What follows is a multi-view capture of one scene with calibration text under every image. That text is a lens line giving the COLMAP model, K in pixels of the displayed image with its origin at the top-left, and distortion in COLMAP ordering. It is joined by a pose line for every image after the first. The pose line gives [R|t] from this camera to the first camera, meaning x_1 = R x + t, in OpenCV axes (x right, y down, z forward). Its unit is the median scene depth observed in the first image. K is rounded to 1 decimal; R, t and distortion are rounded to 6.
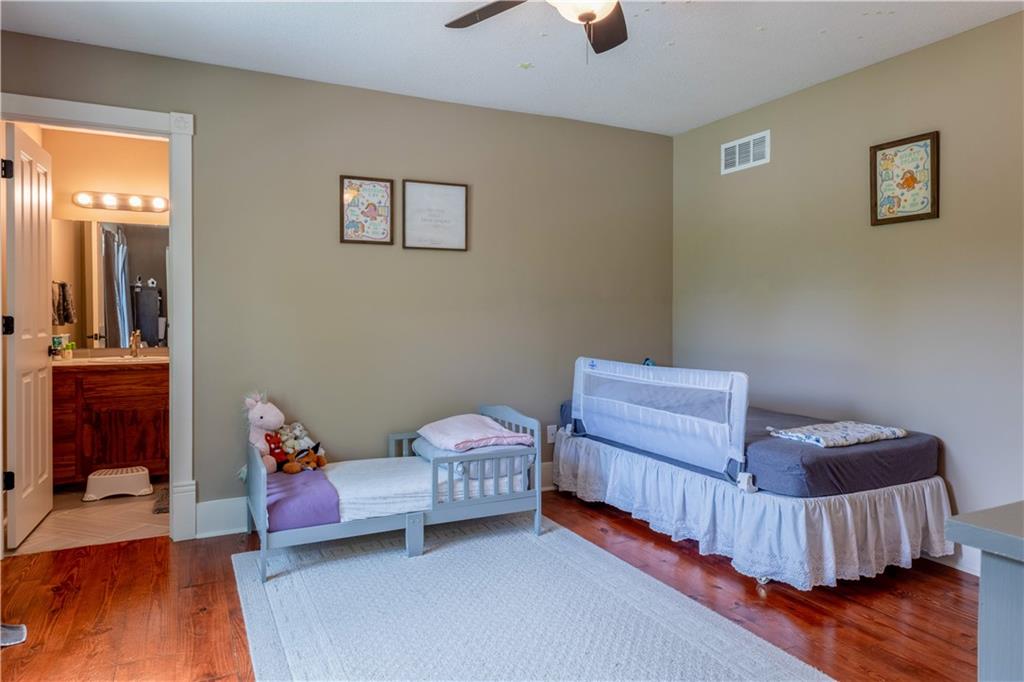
lens RADIAL K [[645.6, 0, 516.1], [0, 645.6, 316.2], [0, 0, 1]] dist [0.004519, -0.002193]
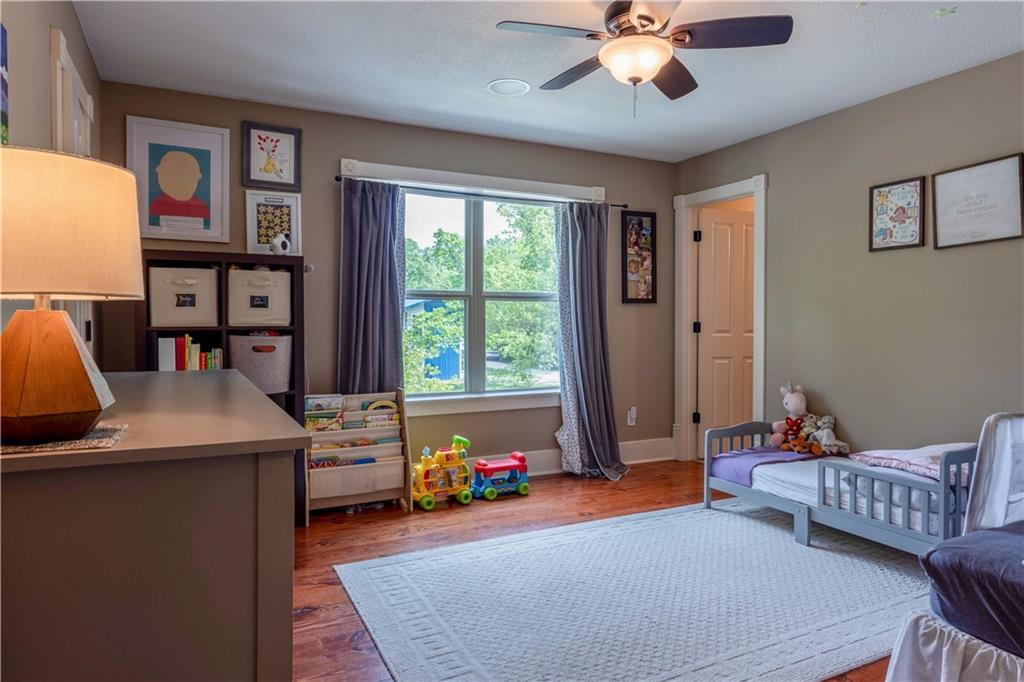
lens RADIAL K [[630.9, 0, 513.0], [0, 630.9, 333.5], [0, 0, 1]] dist [0.000741, 0.001860]
pose [[0.001805, 0.017253, -0.999850, 0.741517], [-0.006127, 0.999833, 0.017242, 0.002800], [0.999980, 0.006095, 0.001910, 0.423801]]
